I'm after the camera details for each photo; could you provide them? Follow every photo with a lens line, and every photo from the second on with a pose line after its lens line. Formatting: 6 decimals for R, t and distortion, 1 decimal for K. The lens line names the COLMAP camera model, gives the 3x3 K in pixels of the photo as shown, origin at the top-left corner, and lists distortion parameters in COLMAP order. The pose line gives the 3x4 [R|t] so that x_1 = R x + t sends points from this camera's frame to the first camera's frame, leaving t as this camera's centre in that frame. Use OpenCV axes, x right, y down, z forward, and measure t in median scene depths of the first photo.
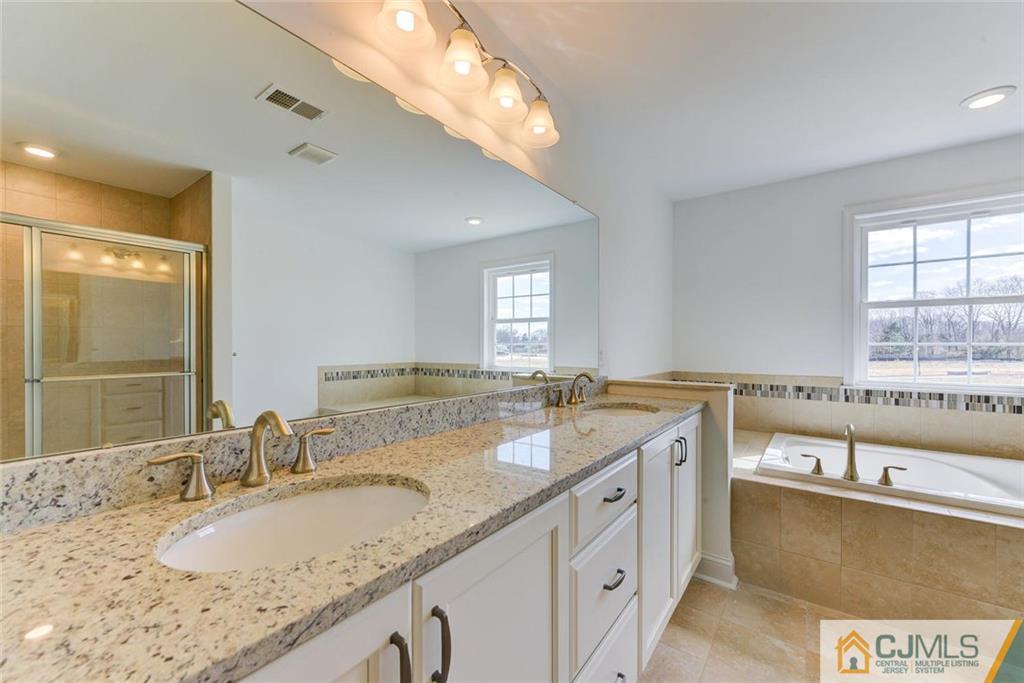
lens RADIAL K [[406.1, 0, 514.2], [0, 406.1, 347.9], [0, 0, 1]] dist [0.000257, -0.000486]
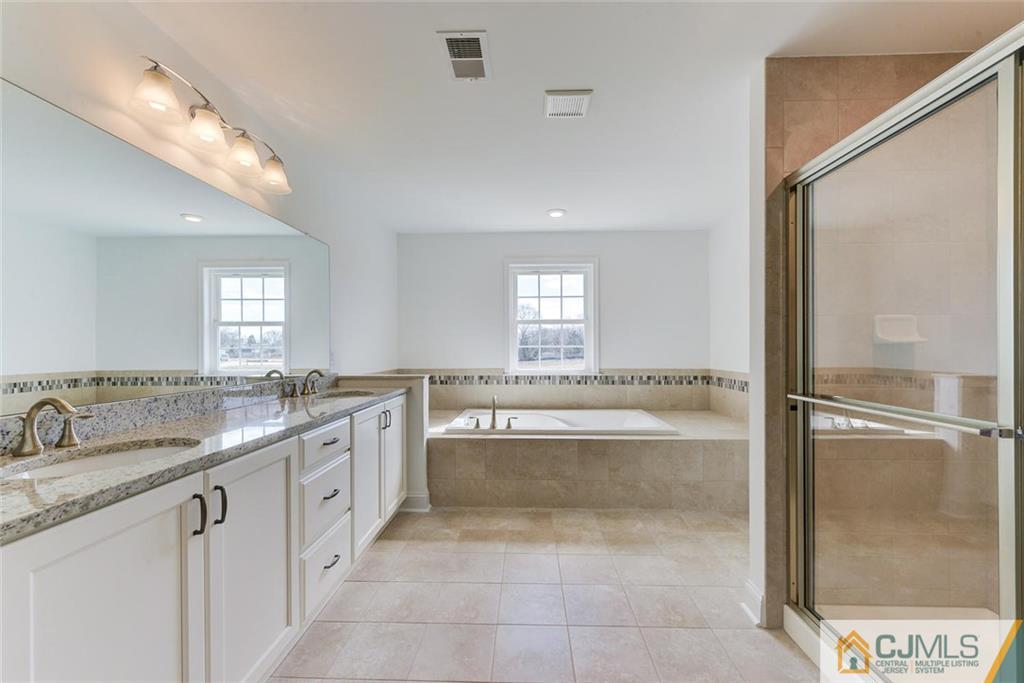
lens RADIAL K [[406.1, 0, 514.2], [0, 406.1, 347.9], [0, 0, 1]] dist [0.000257, -0.000486]
pose [[0.824722, -0.004965, 0.565517, -0.028073], [0.009428, 0.999943, -0.004971, 0.003530], [-0.565460, 0.009431, 0.824722, -0.331215]]
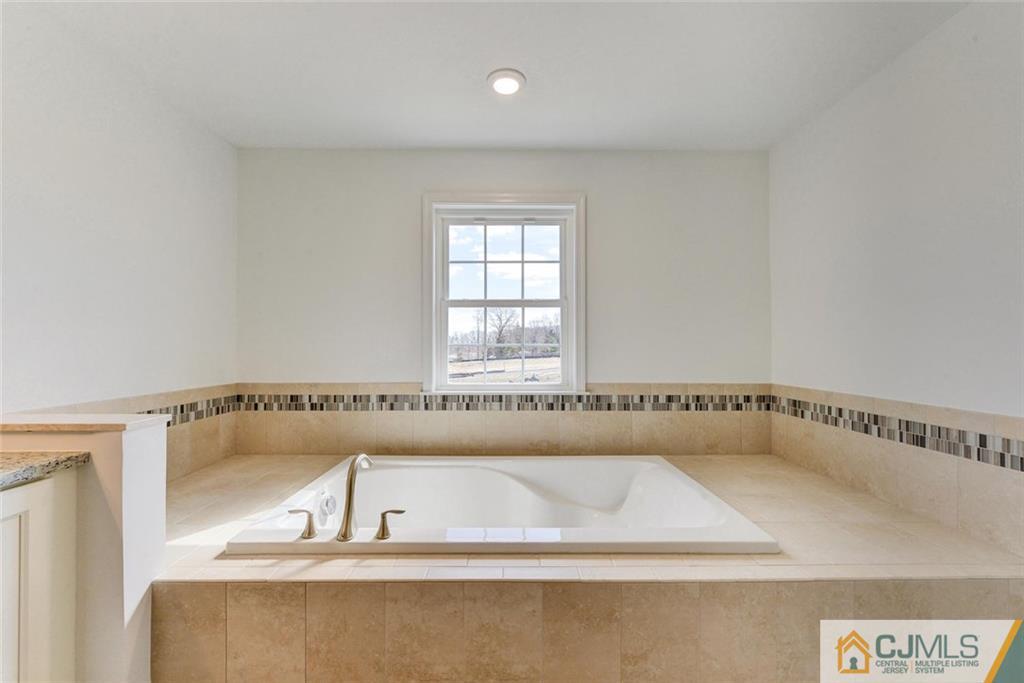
lens RADIAL K [[406.1, 0, 514.2], [0, 406.1, 347.9], [0, 0, 1]] dist [0.000257, -0.000486]
pose [[0.791332, -0.004484, 0.611371, 0.500547], [0.006035, 0.999982, -0.000478, -0.001341], [-0.611357, 0.004068, 0.791344, 0.210611]]
